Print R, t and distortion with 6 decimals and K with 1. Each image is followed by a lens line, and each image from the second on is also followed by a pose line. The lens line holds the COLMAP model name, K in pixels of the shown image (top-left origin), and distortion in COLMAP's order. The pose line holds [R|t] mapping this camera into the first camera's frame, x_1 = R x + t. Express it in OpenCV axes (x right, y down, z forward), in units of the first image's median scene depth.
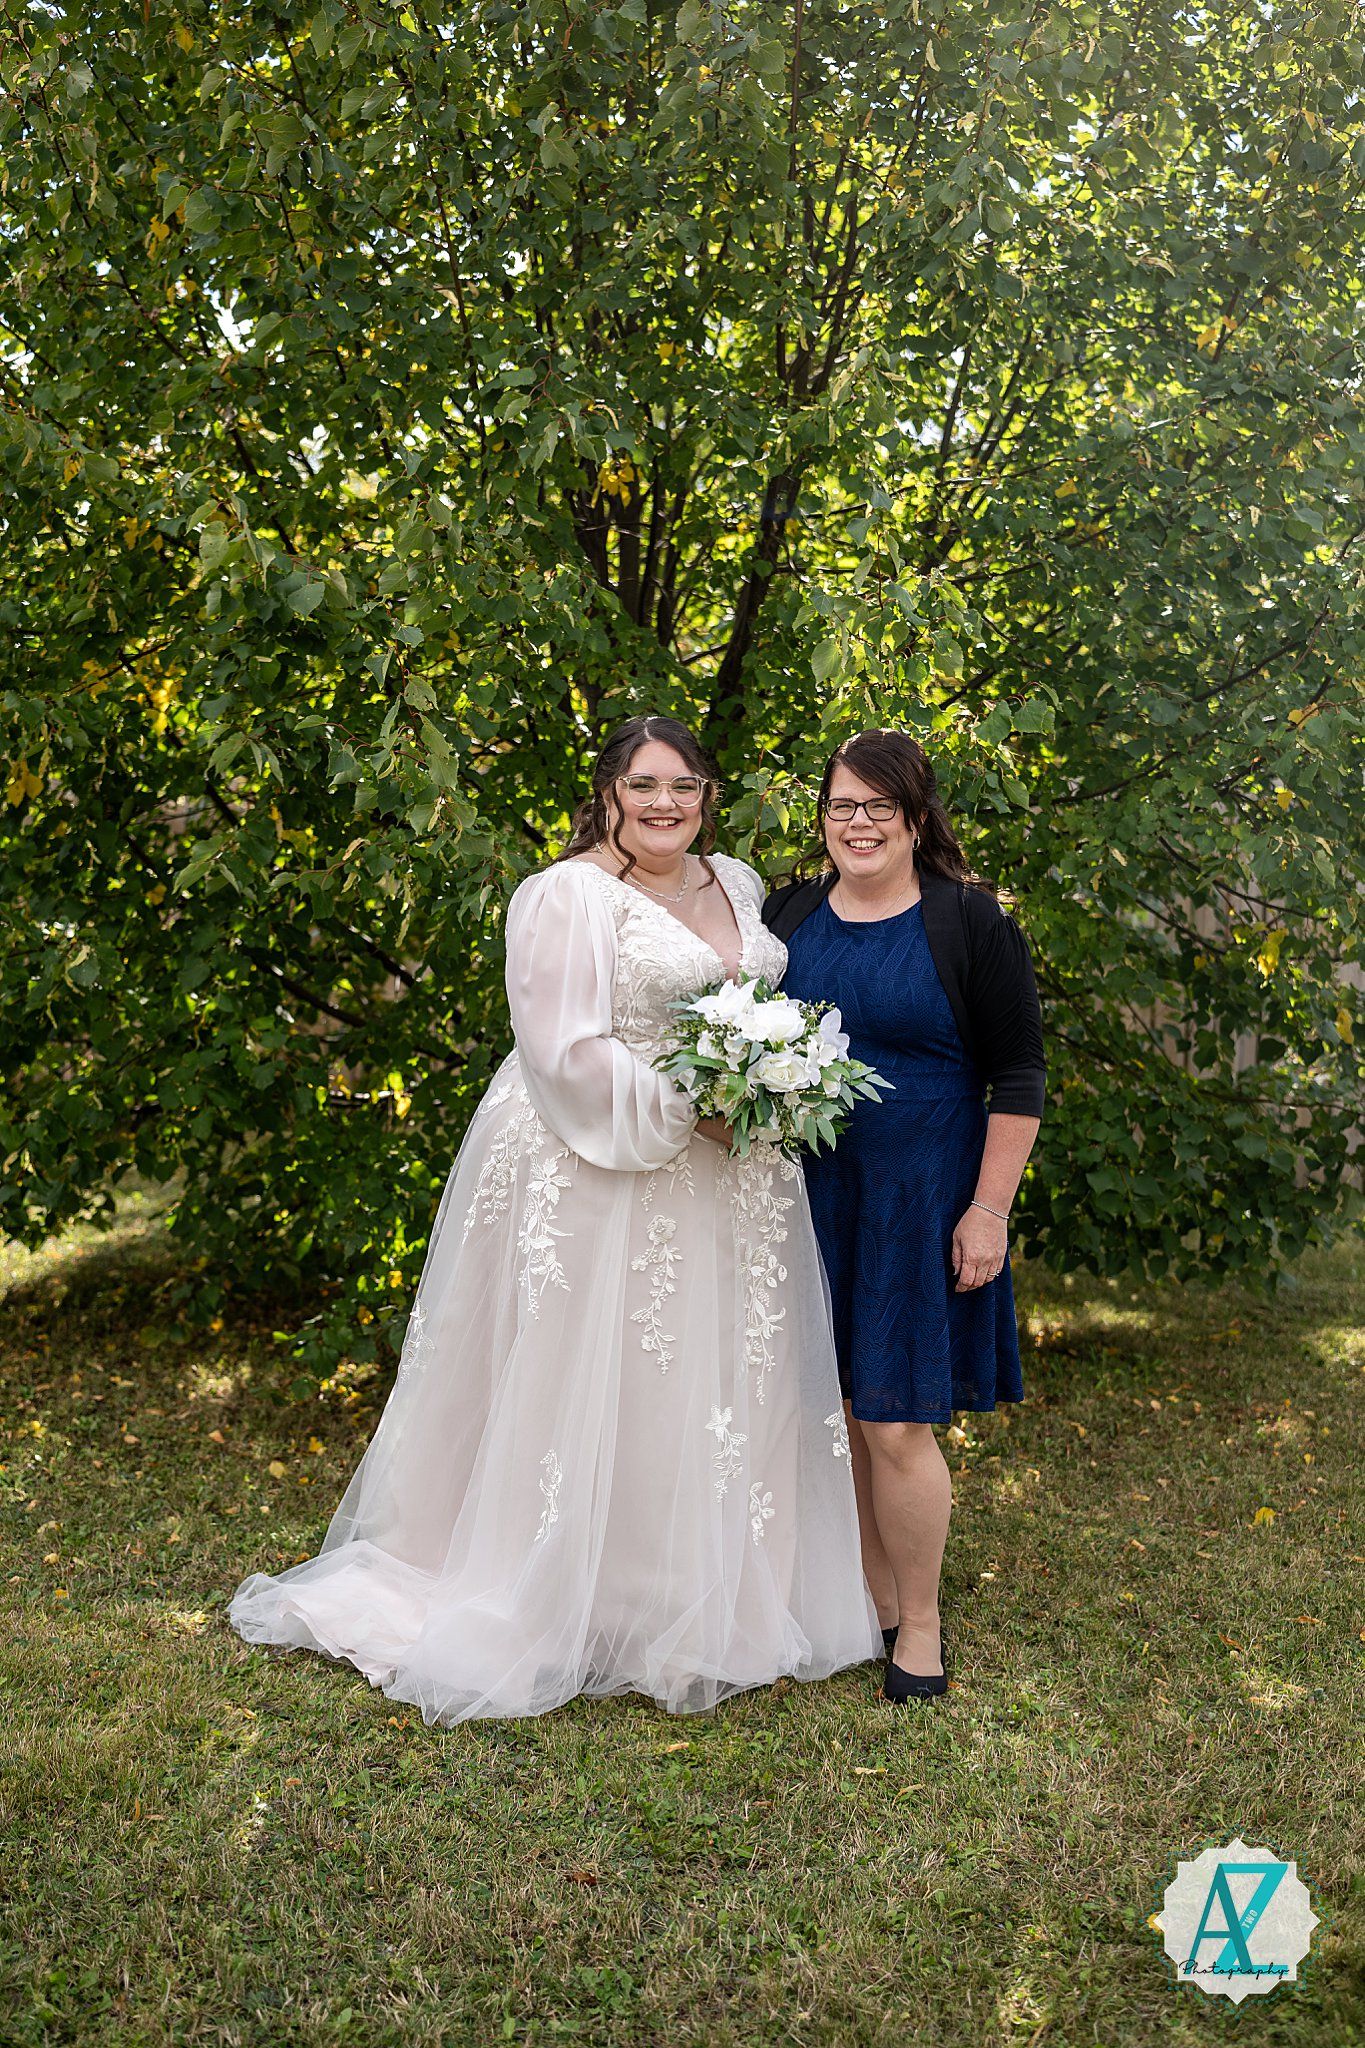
lens RADIAL K [[2177.5, 0, 669.0], [0, 2177.5, 1033.7], [0, 0, 1]] dist [0.003061, 0.004035]
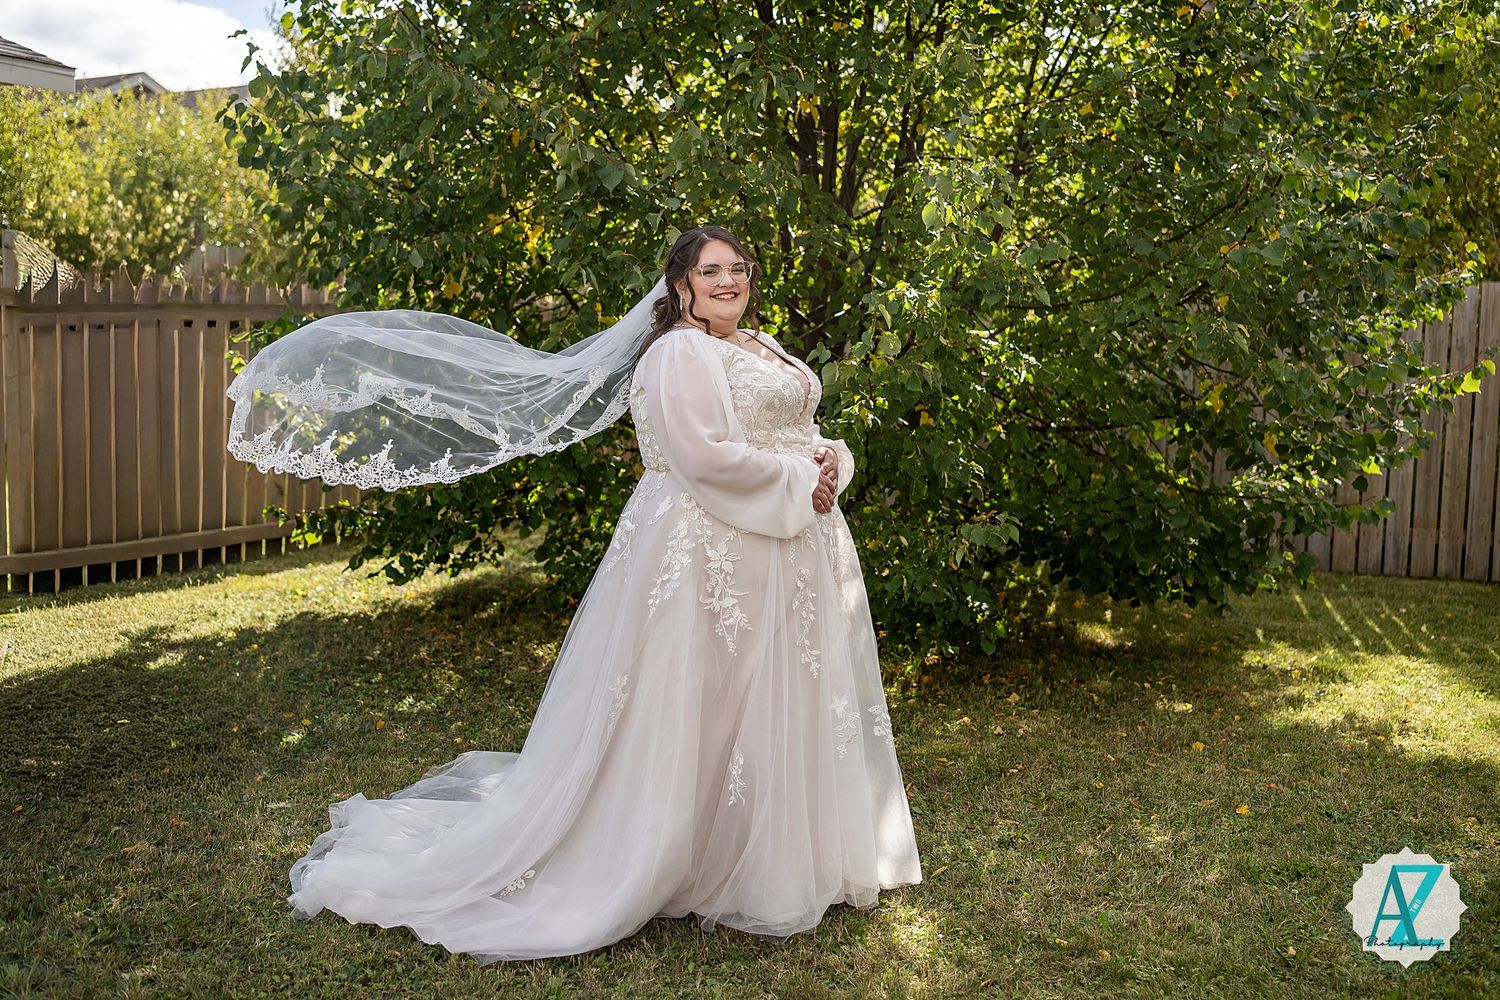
lens RADIAL K [[1524.7, 0, 753.7], [0, 1524.7, 458.7], [0, 0, 1]] dist [0.010697, -0.000413]
pose [[0.995036, 0.018655, -0.097750, 0.046713], [-0.019239, 0.999802, -0.005031, 0.018341], [0.097637, 0.006886, 0.995198, -0.131069]]
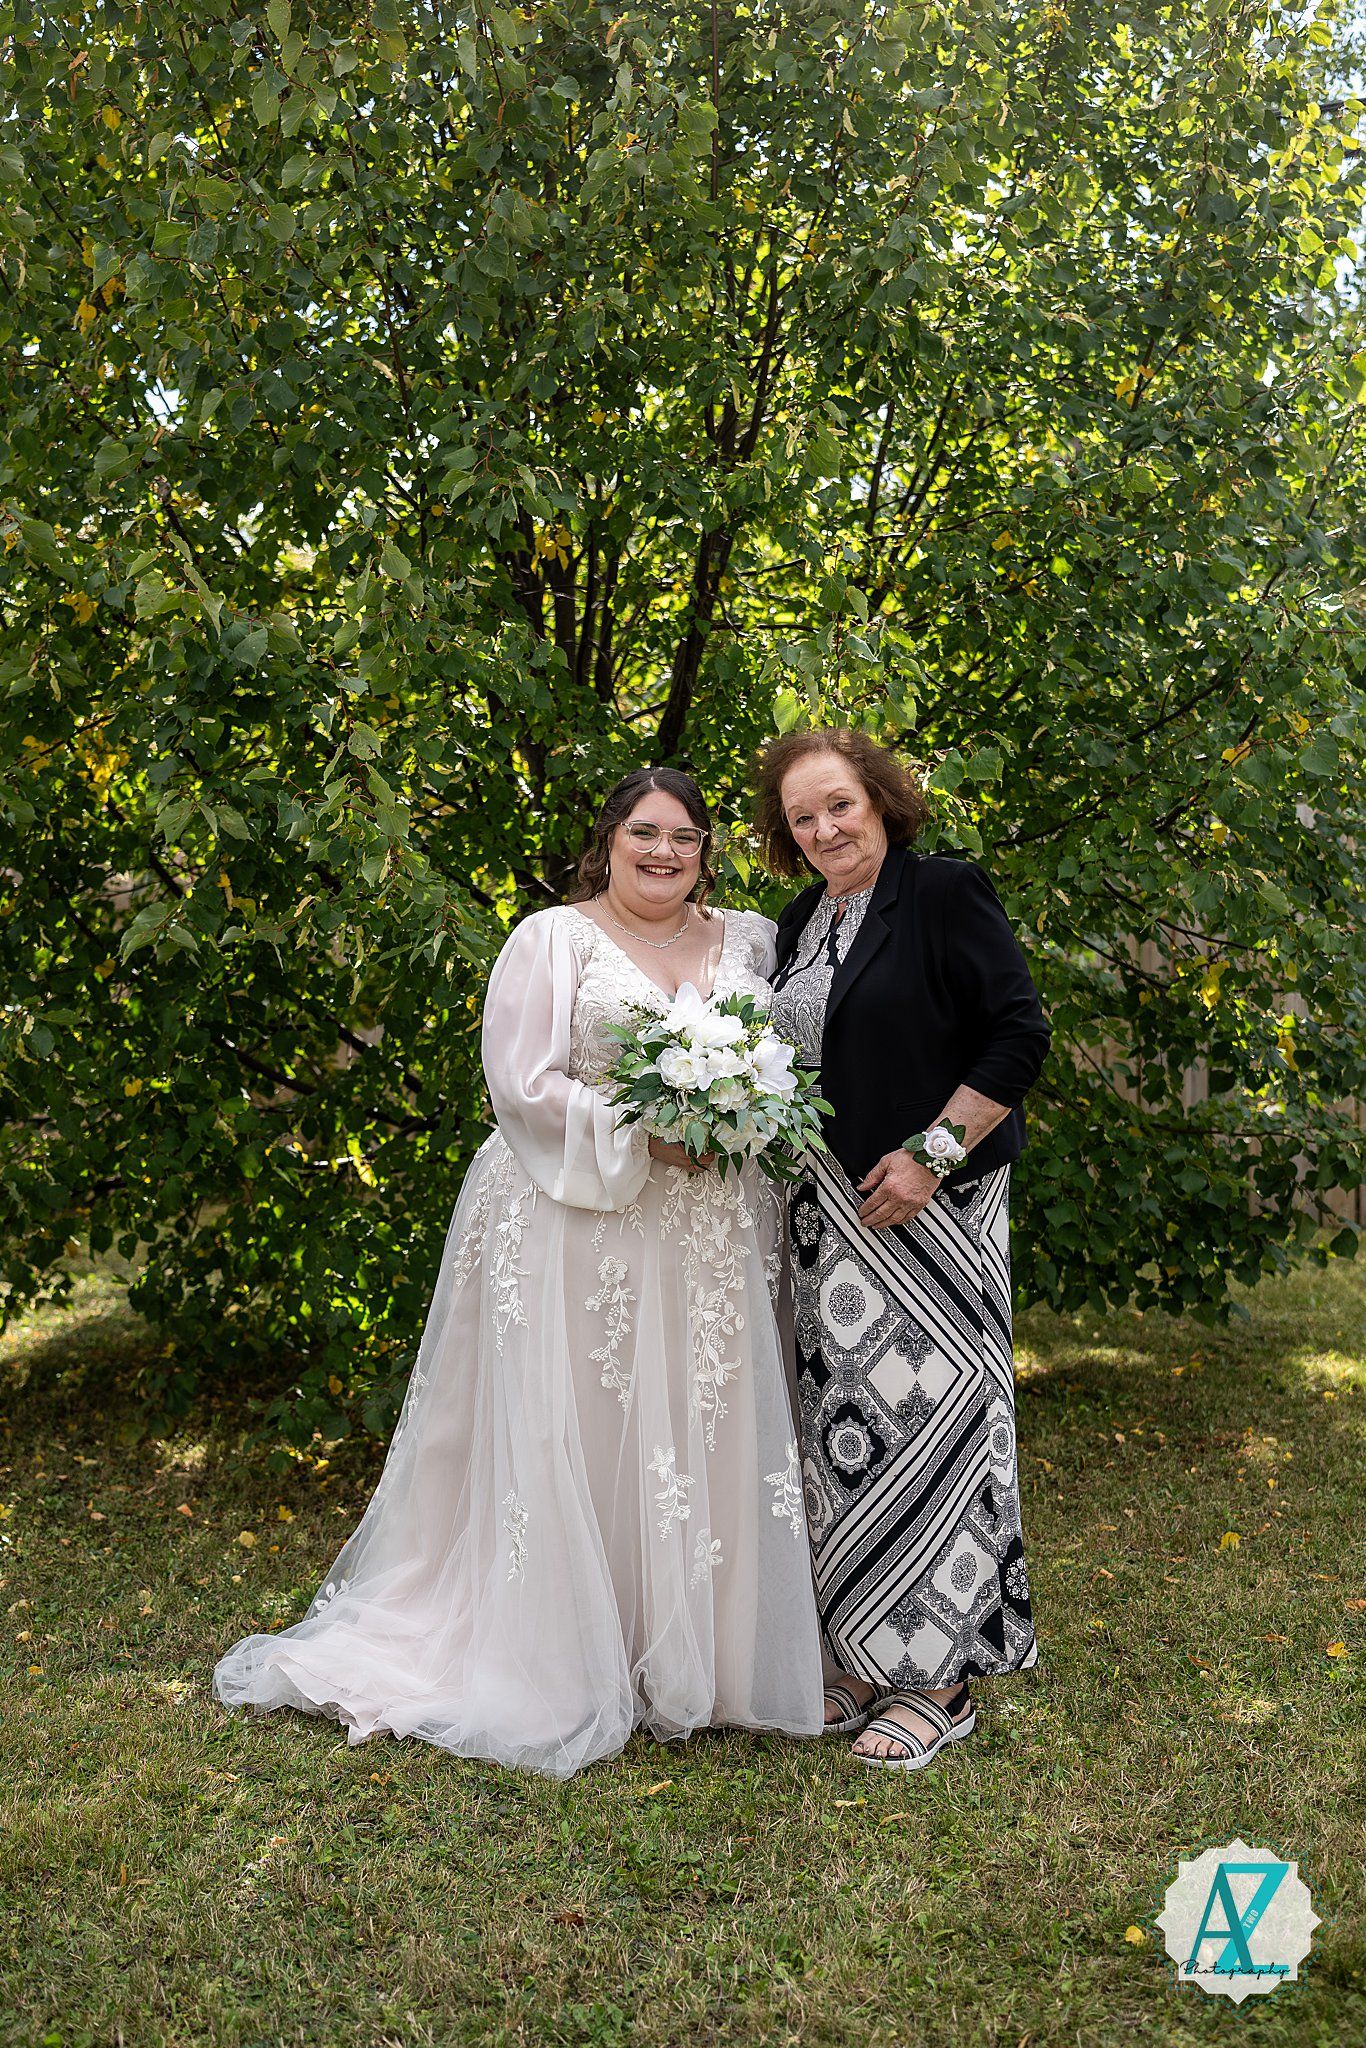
lens RADIAL K [[2208.9, 0, 683.0], [0, 2208.9, 1024.0], [0, 0, 1]] dist [0.017827, -0.022099]
pose [[0.998870, -0.037995, 0.028557, -0.000501], [0.038906, 0.998729, -0.032053, 0.004329], [-0.027303, 0.033128, 0.999078, -0.023414]]
